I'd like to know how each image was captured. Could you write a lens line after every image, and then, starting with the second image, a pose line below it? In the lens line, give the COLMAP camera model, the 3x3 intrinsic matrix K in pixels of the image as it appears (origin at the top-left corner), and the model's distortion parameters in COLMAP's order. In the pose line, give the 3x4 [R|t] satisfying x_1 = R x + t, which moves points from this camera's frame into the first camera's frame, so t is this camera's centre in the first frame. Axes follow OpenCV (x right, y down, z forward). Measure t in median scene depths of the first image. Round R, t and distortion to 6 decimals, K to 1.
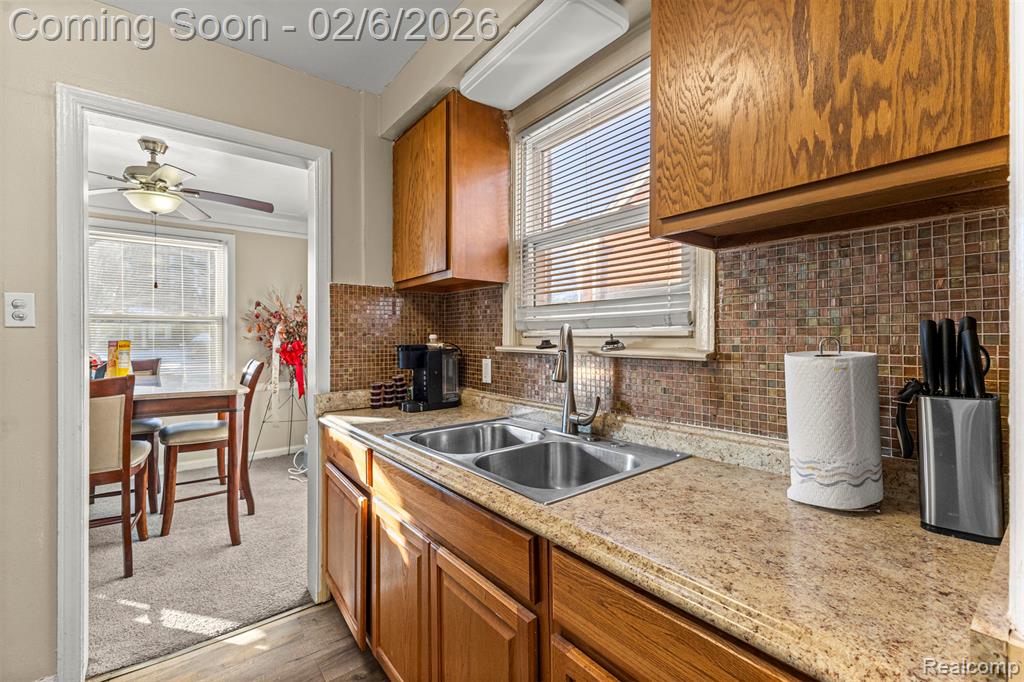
lens RADIAL K [[440.6, 0, 512.0], [0, 440.6, 341.0], [0, 0, 1]] dist [0.001216, 0.000102]
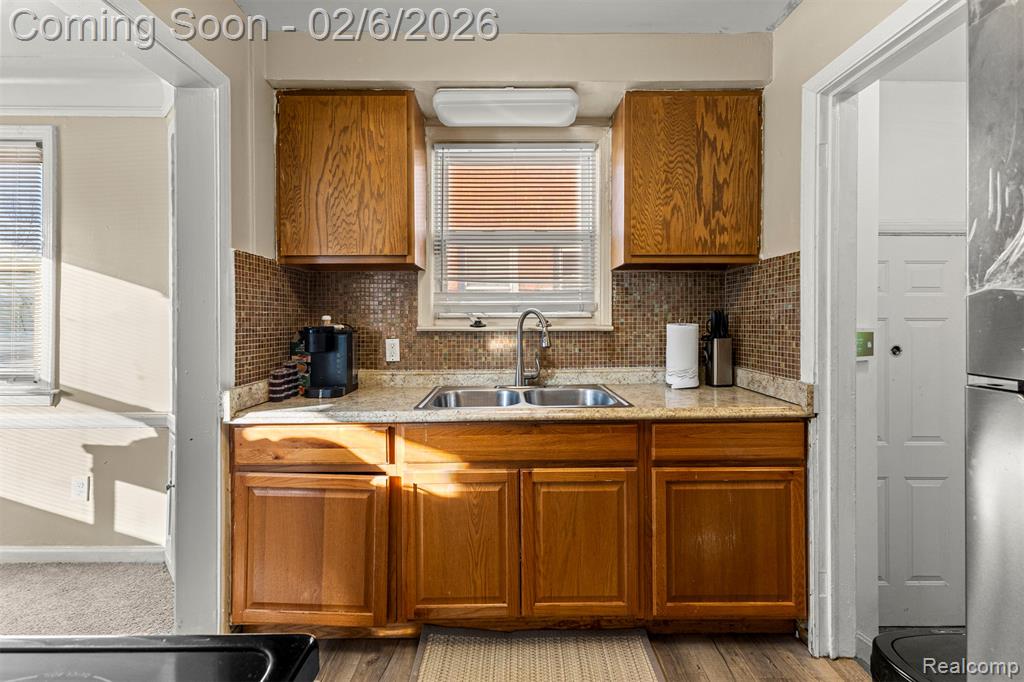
lens RADIAL K [[439.1, 0, 513.6], [0, 439.1, 331.8], [0, 0, 1]] dist [0.000452, -0.000077]
pose [[0.614602, -0.019750, 0.788590, -0.802374], [0.010118, 0.999802, 0.017155, 0.009239], [-0.788773, -0.002565, 0.614680, 0.129396]]
